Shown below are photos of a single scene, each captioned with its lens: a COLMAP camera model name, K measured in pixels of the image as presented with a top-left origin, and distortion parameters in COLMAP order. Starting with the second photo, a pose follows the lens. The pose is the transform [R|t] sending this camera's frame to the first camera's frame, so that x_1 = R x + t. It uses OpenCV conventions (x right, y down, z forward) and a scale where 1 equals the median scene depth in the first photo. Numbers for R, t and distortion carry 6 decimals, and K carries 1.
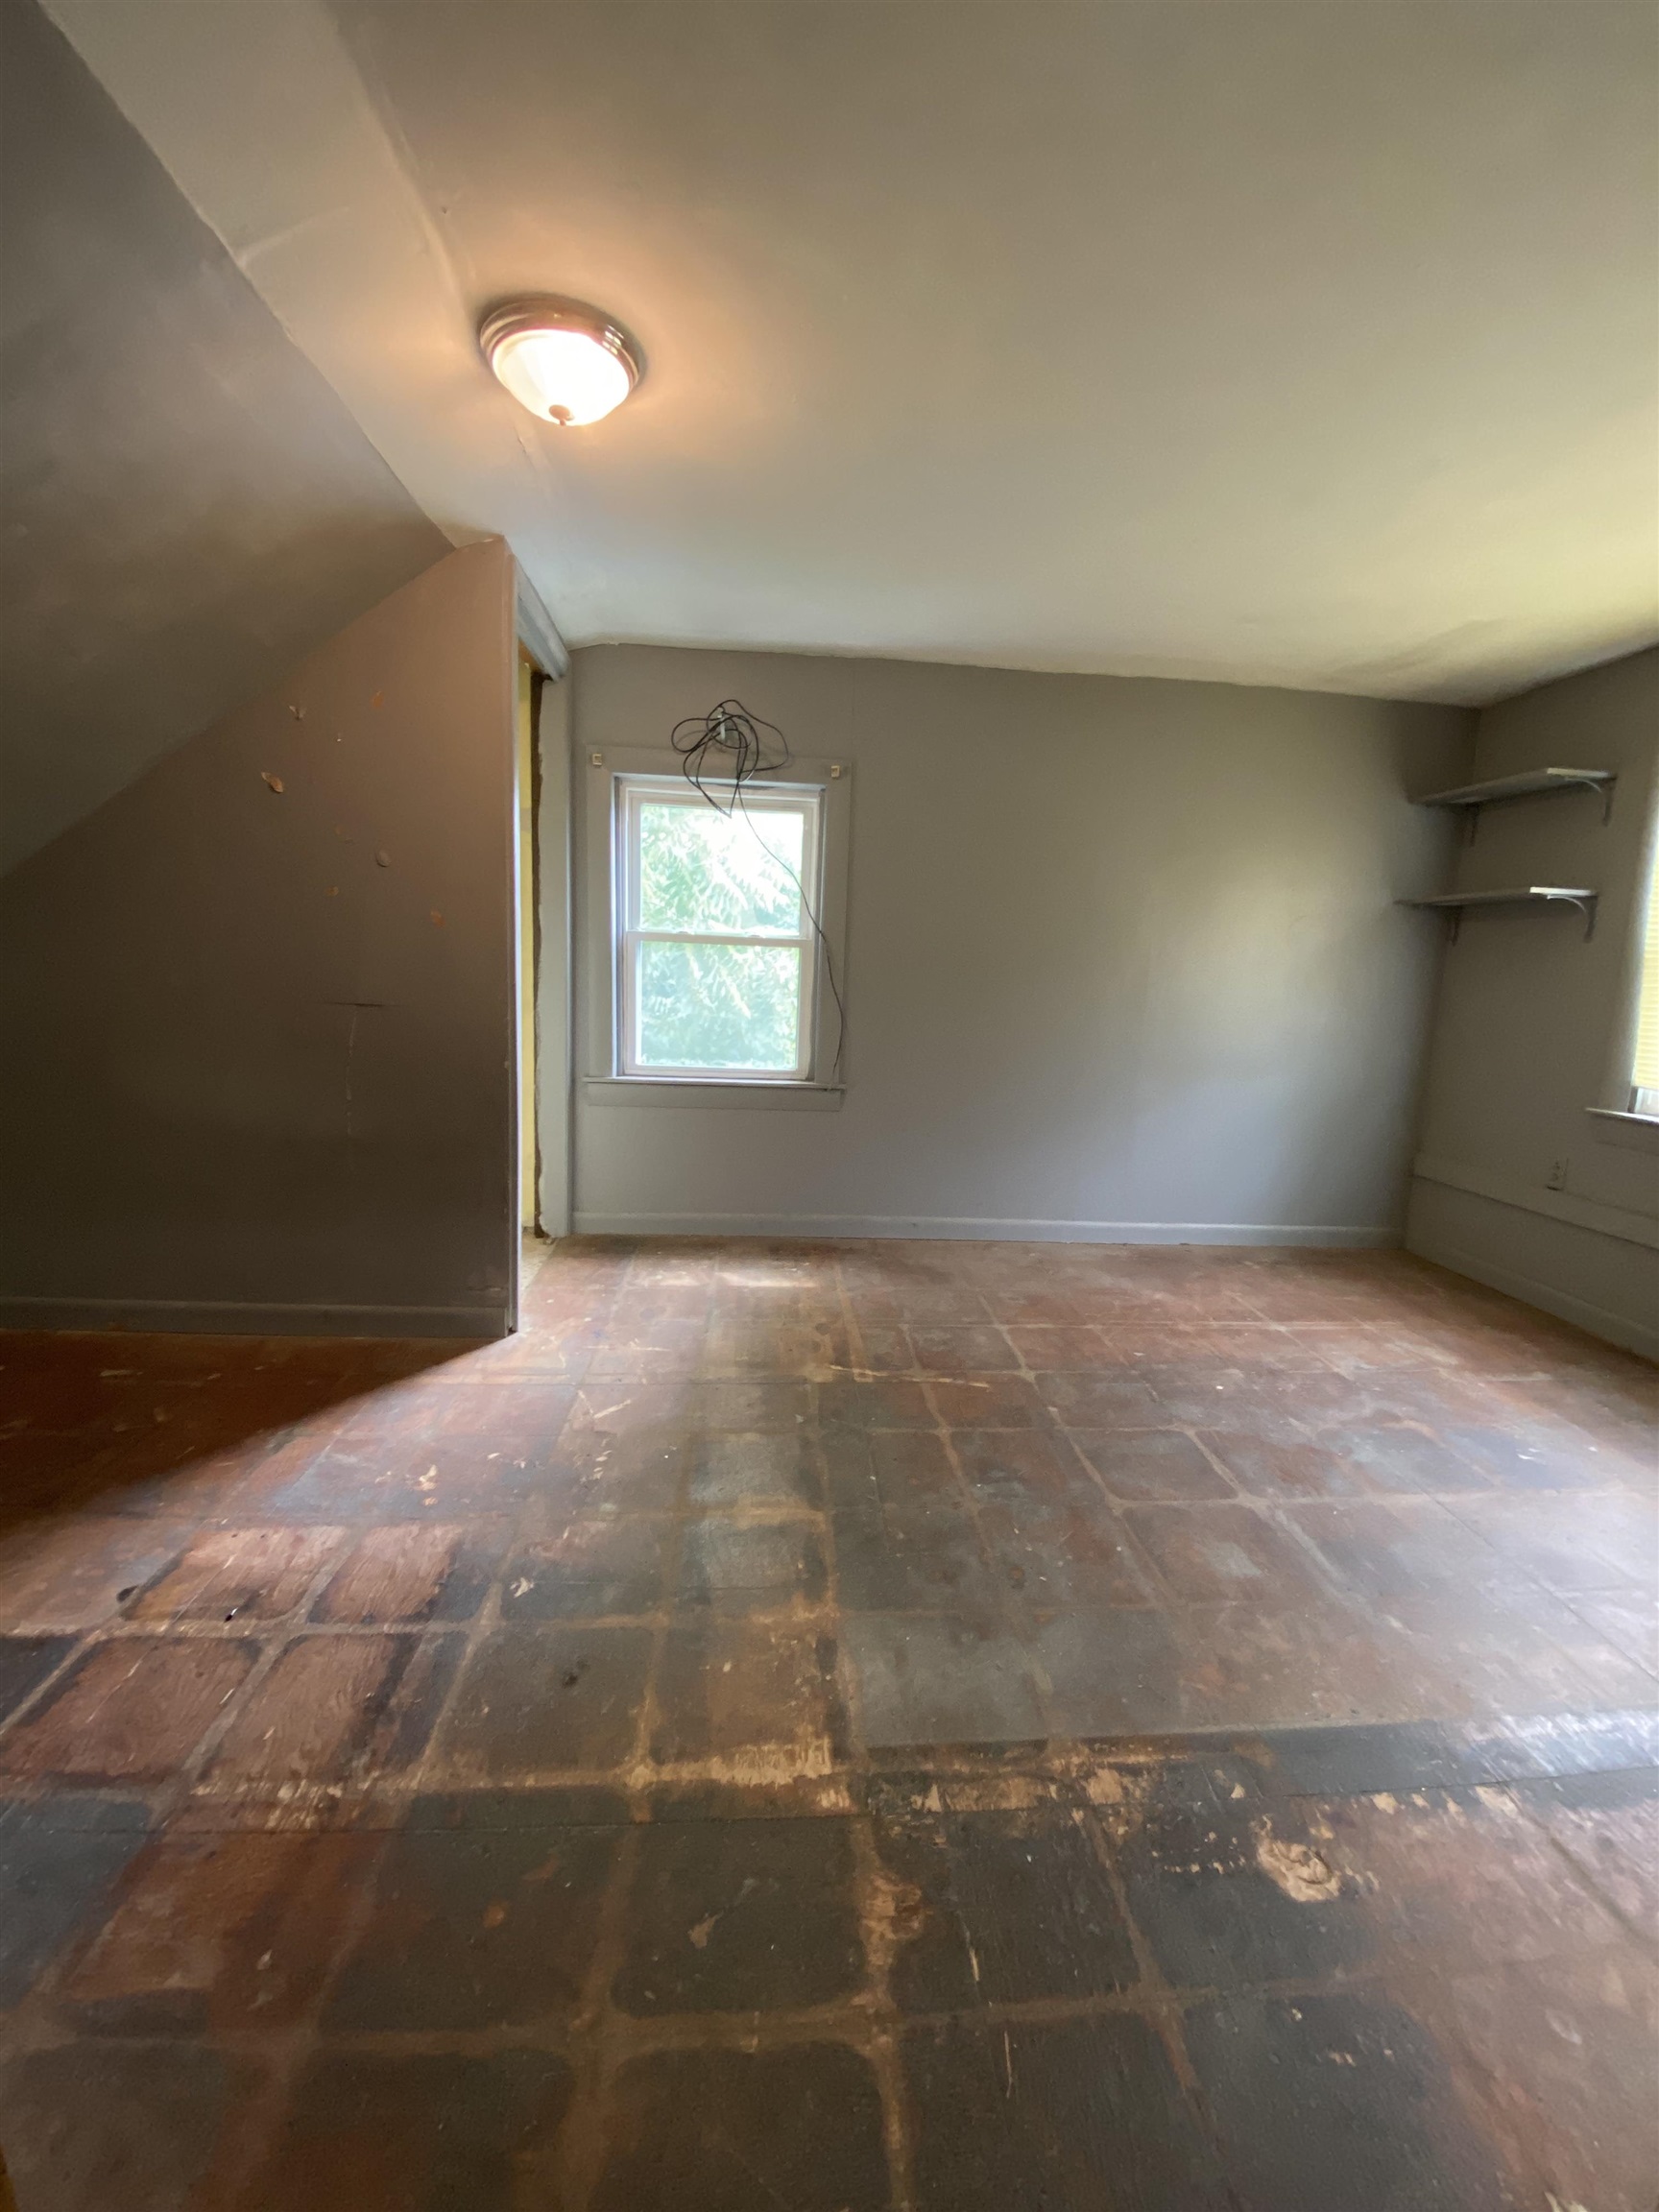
lens RADIAL K [[894.8, 0, 829.5], [0, 894.8, 1106.0], [0, 0, 1]] dist [0.012589, -0.024829]
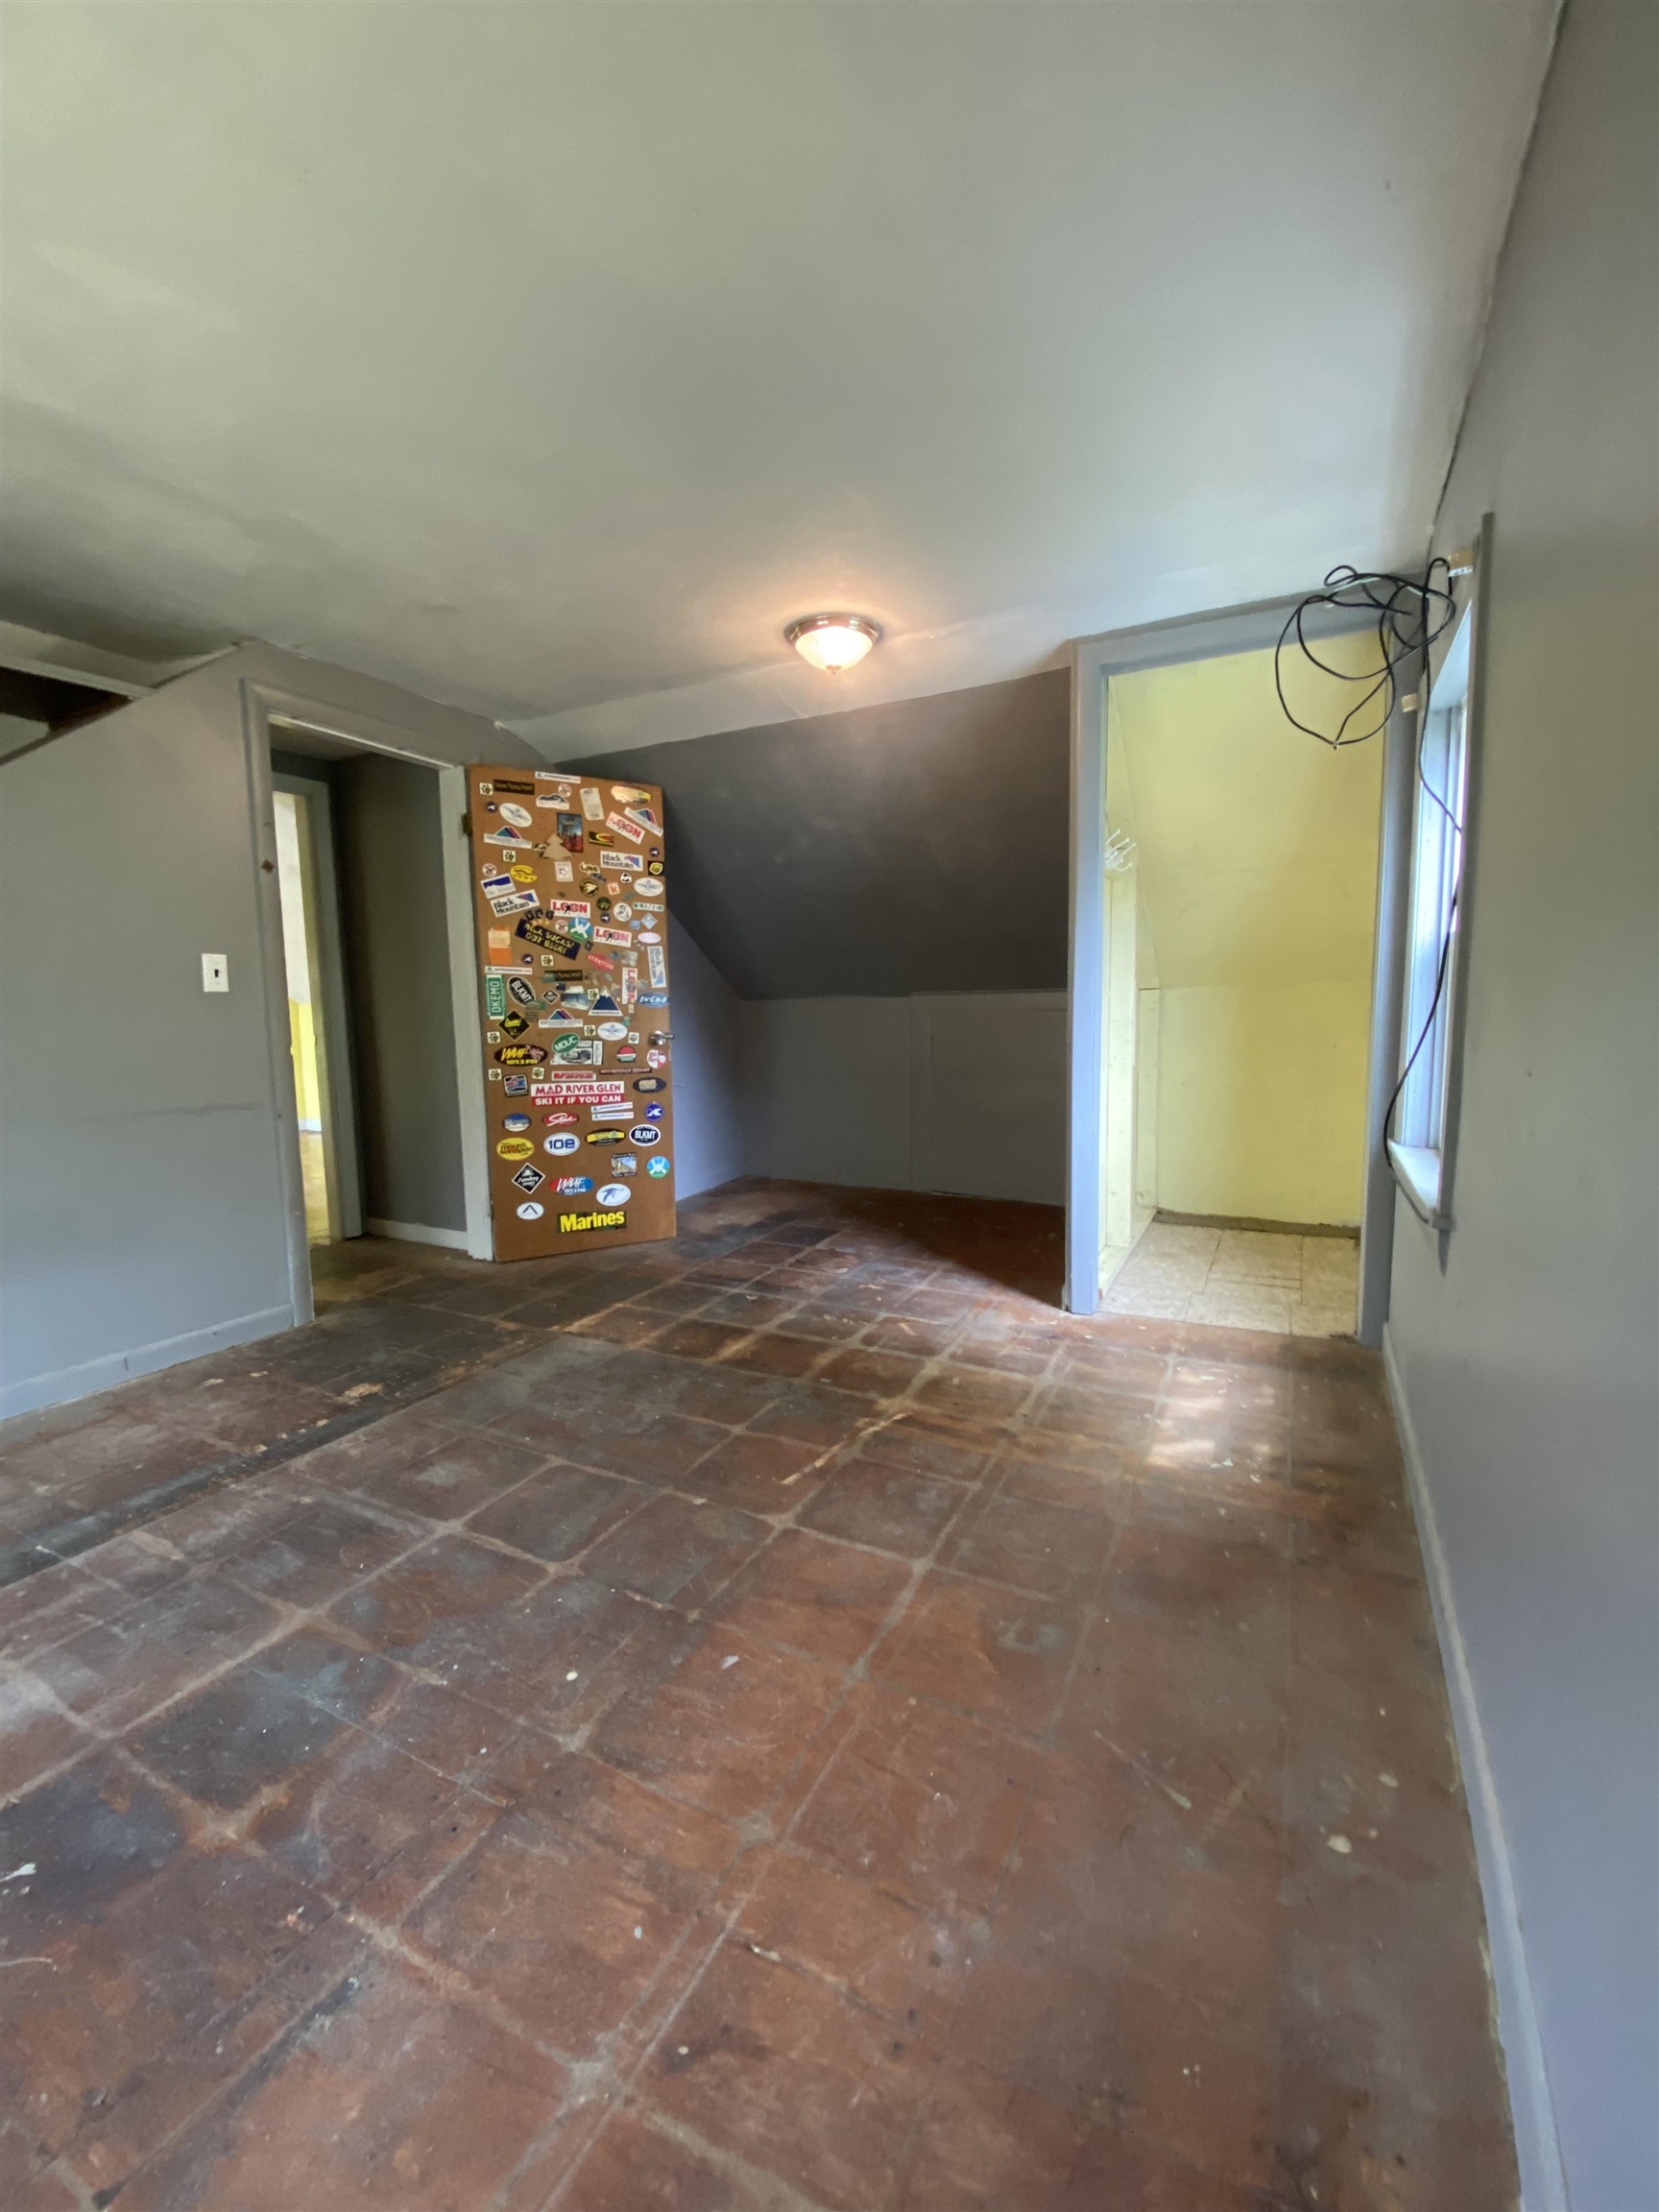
lens RADIAL K [[901.4, 0, 834.3], [0, 901.4, 1070.1], [0, 0, 1]] dist [0.031335, -0.025677]
pose [[-0.517553, 0.045664, -0.854432, 0.916904], [-0.145512, 0.979332, 0.140480, -0.197355], [0.843187, 0.197036, -0.500212, 1.496586]]
